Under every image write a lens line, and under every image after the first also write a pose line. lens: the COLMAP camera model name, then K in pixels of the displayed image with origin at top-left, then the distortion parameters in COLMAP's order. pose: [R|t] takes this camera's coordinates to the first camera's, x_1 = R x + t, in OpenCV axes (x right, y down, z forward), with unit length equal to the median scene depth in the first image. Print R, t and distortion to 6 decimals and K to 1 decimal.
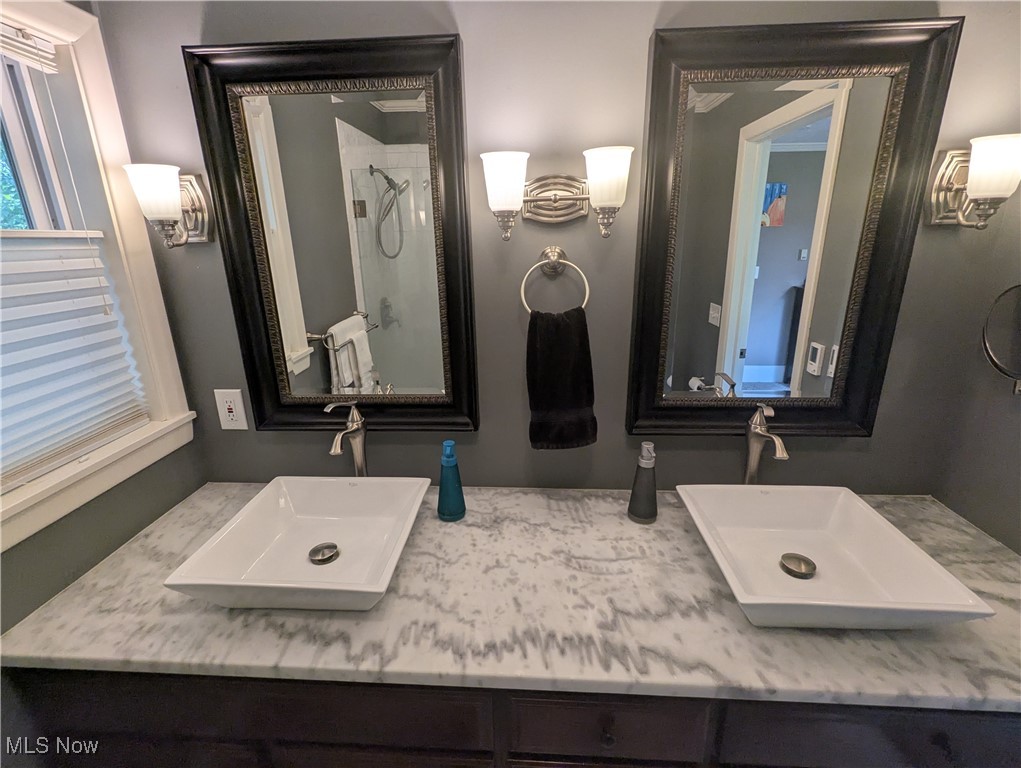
lens RADIAL K [[487.9, 0, 510.5], [0, 487.9, 384.0], [0, 0, 1]] dist [0.008416, -0.000510]
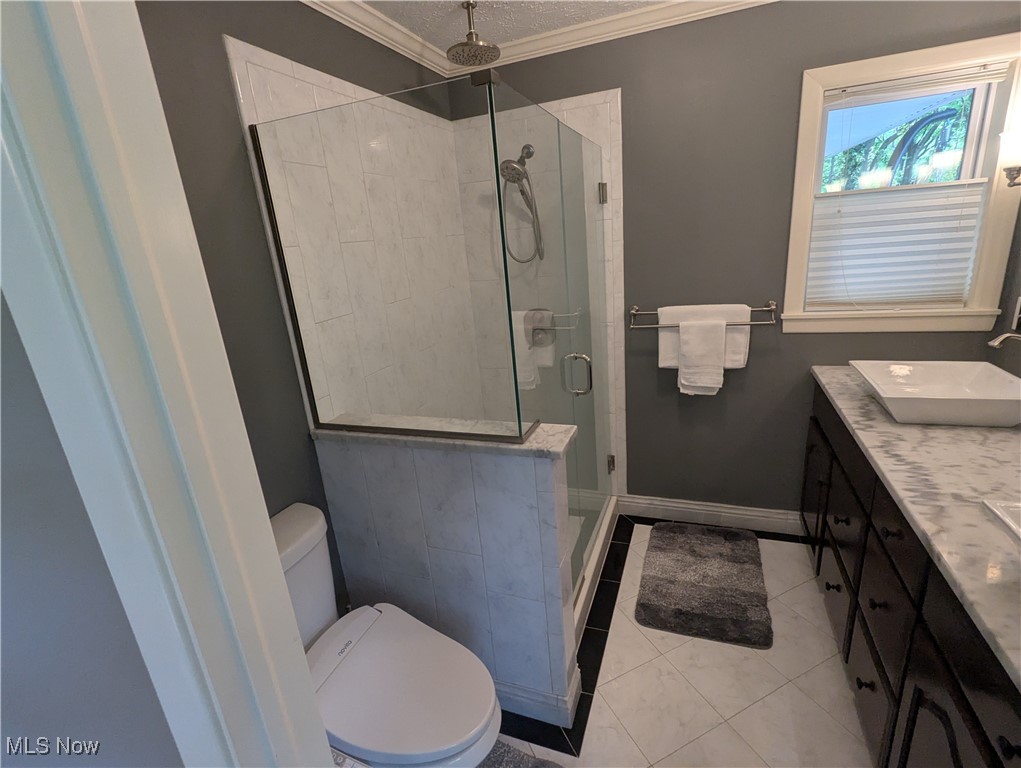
lens RADIAL K [[487.9, 0, 510.5], [0, 487.9, 384.0], [0, 0, 1]] dist [0.008416, -0.000510]
pose [[-0.299505, 0.317176, -0.899831, 1.576947], [-0.190545, 0.904241, 0.382153, -0.029389], [0.934874, 0.285915, -0.210388, 0.109585]]
